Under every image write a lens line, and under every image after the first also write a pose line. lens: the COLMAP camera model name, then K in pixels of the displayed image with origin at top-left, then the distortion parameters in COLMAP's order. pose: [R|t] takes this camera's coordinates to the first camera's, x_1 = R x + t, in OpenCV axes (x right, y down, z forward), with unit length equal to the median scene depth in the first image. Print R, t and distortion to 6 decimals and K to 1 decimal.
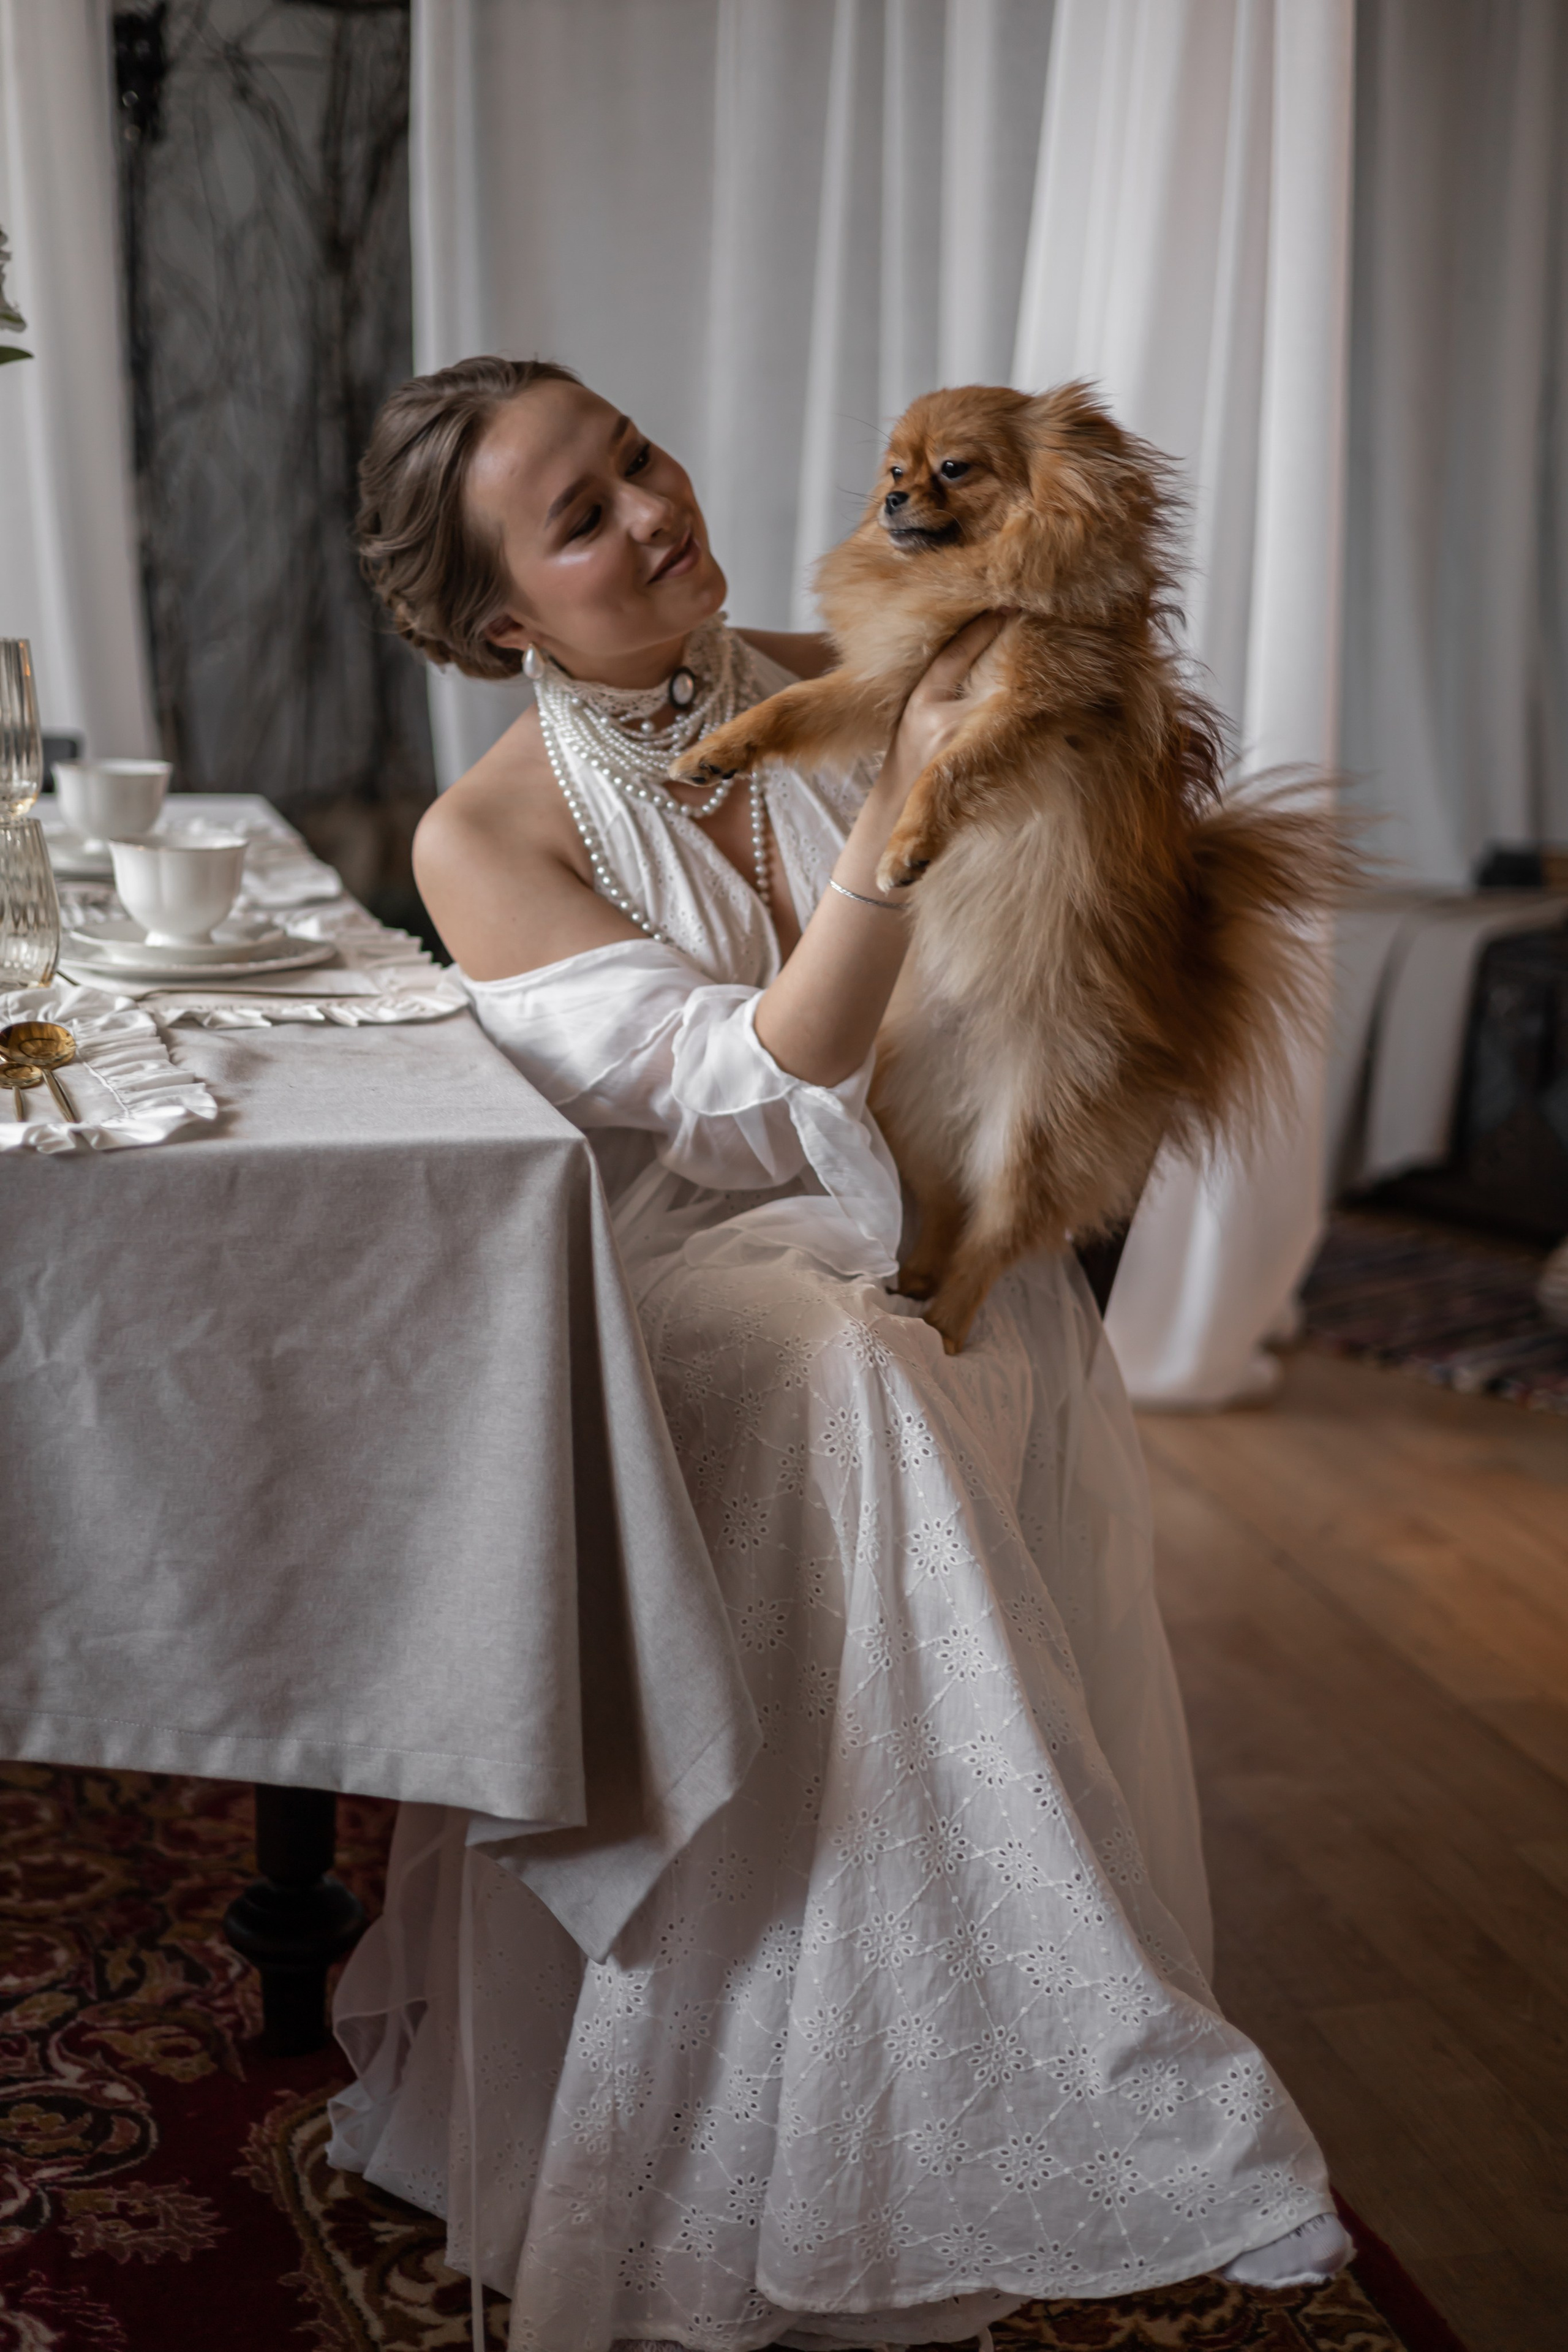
lens RADIAL K [[3263.1, 0, 784.0], [0, 3263.1, 1176.0], [0, 0, 1]] dist [0.167702, -0.721038]
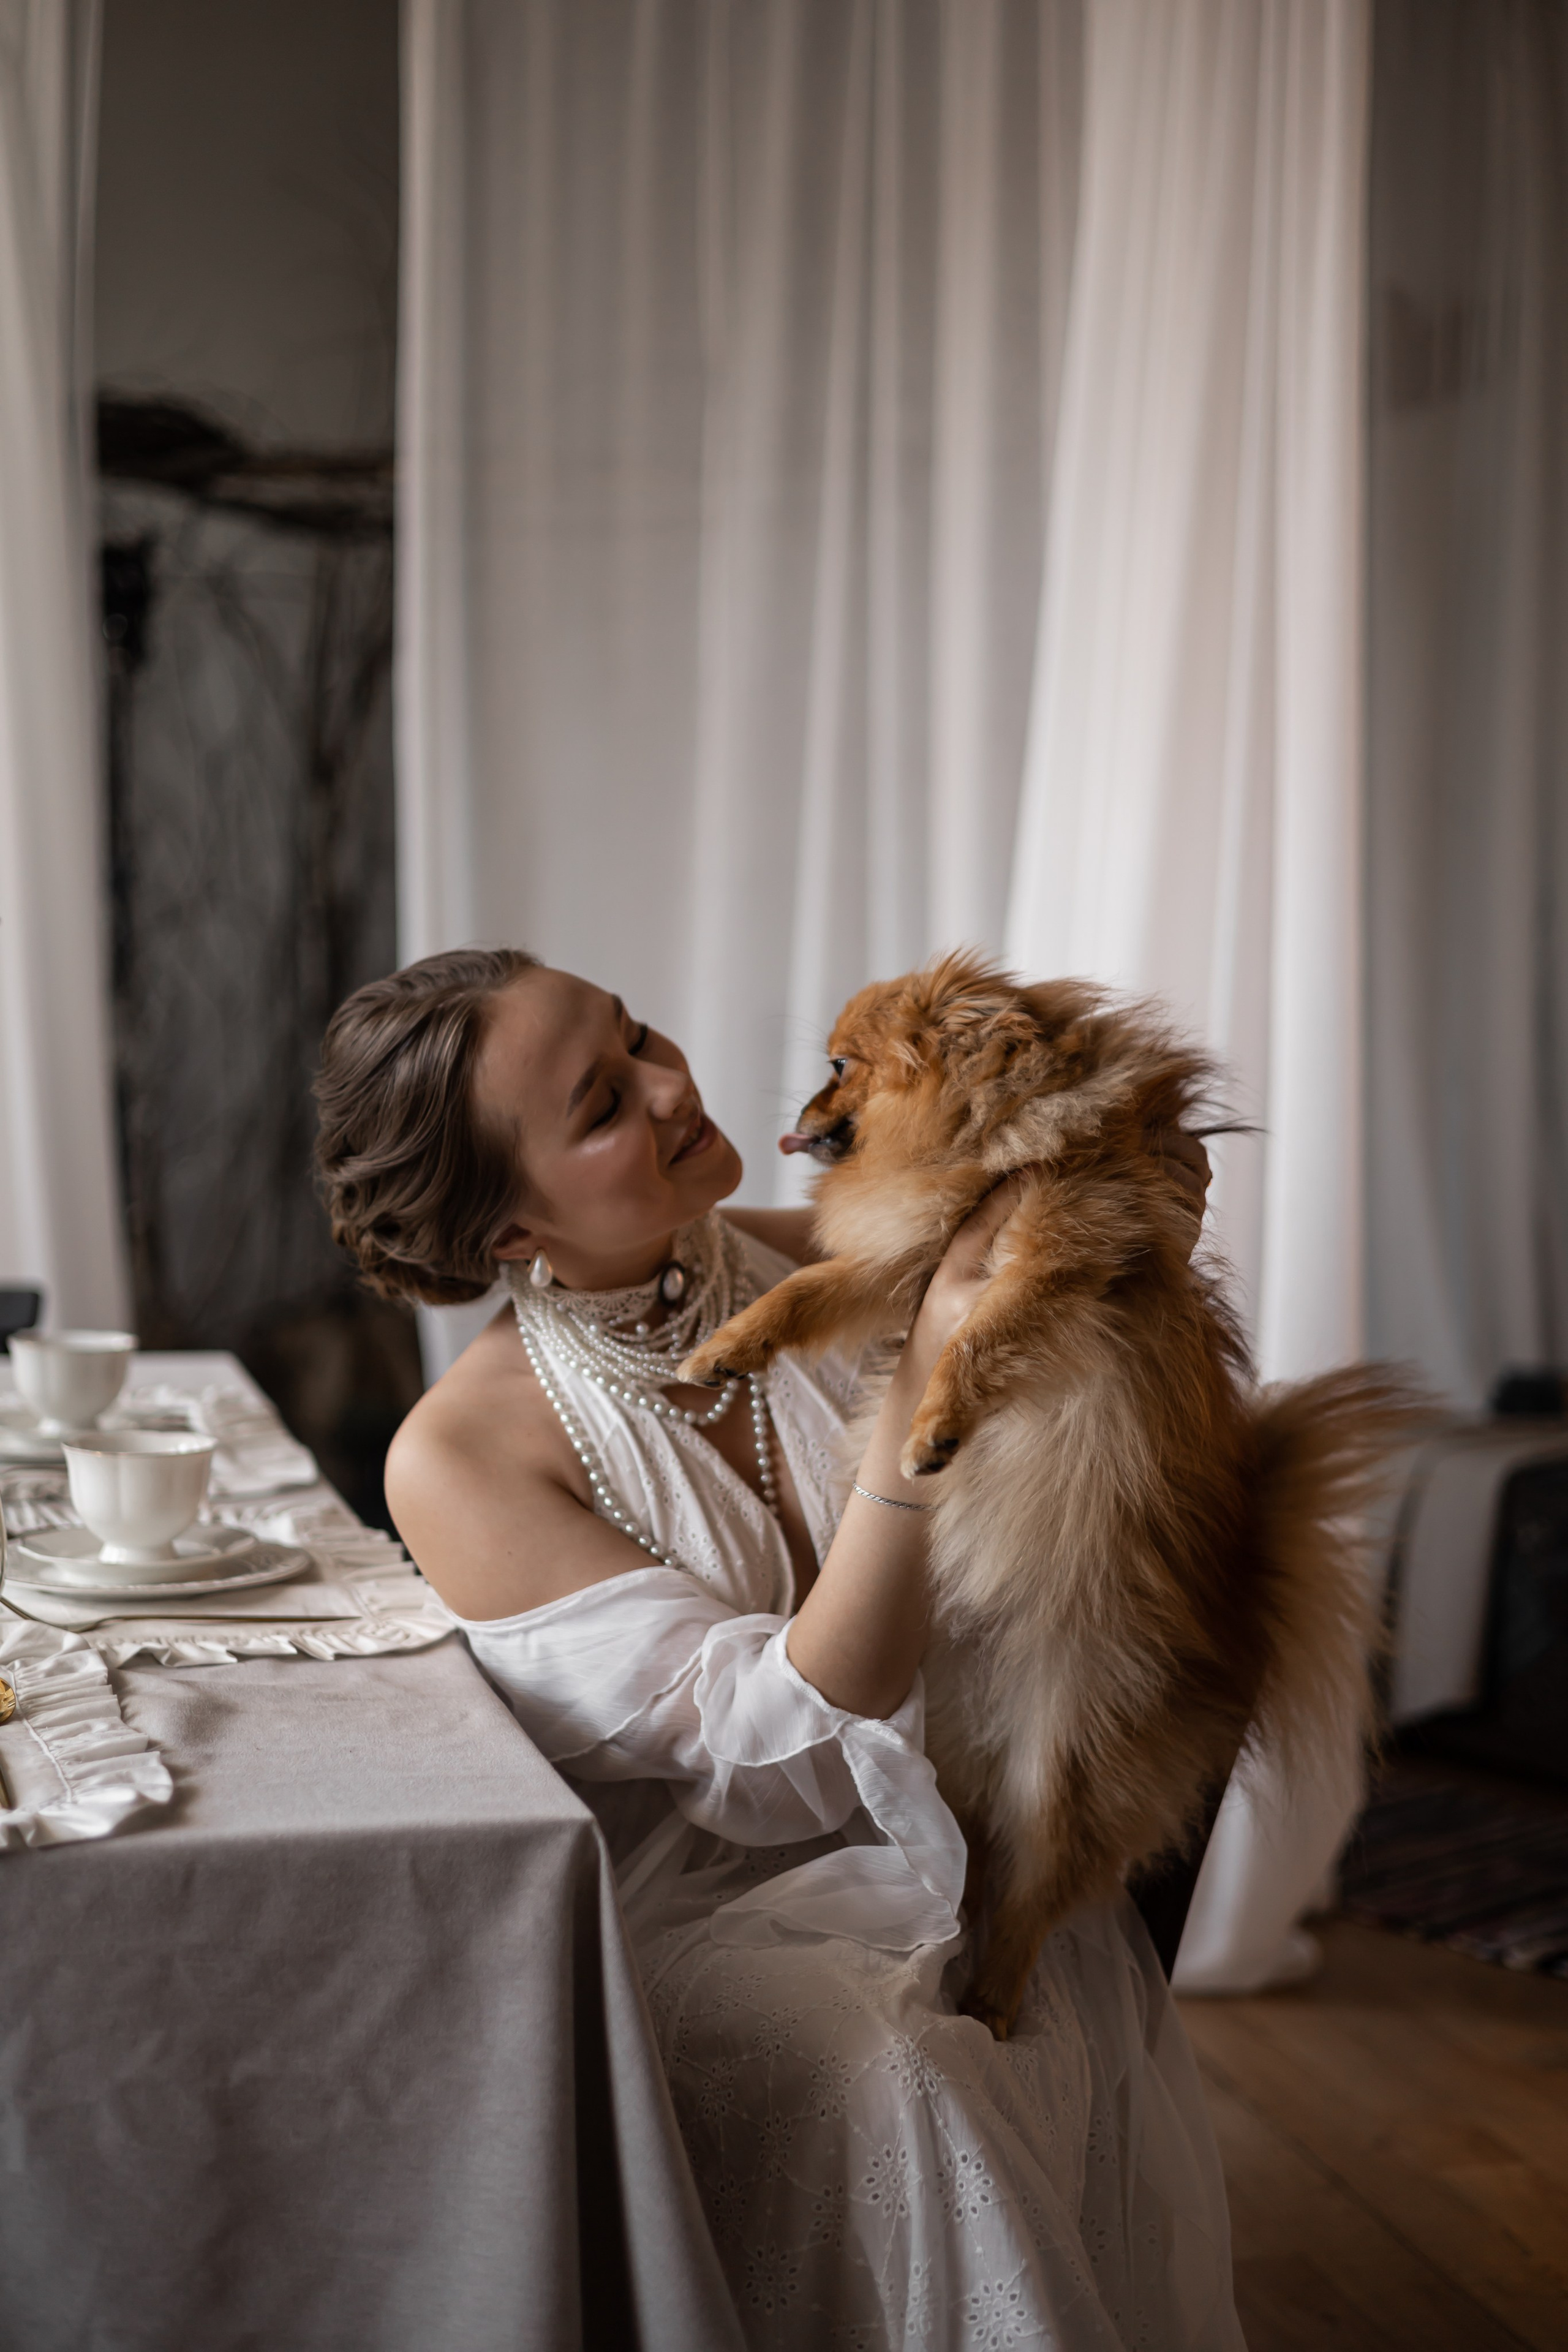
lens RADIAL K [[3263.1, 0, 784.0], [0, 3263.1, 1176.0], [0, 0, 1]] dist [0.167702, -0.721038]
pose [[0.999947, -0.004500, 0.009249, -0.015411], [0.005786, 0.989535, -0.144180, -0.048549], [-0.008503, 0.144226, 0.989508, 0.095367]]
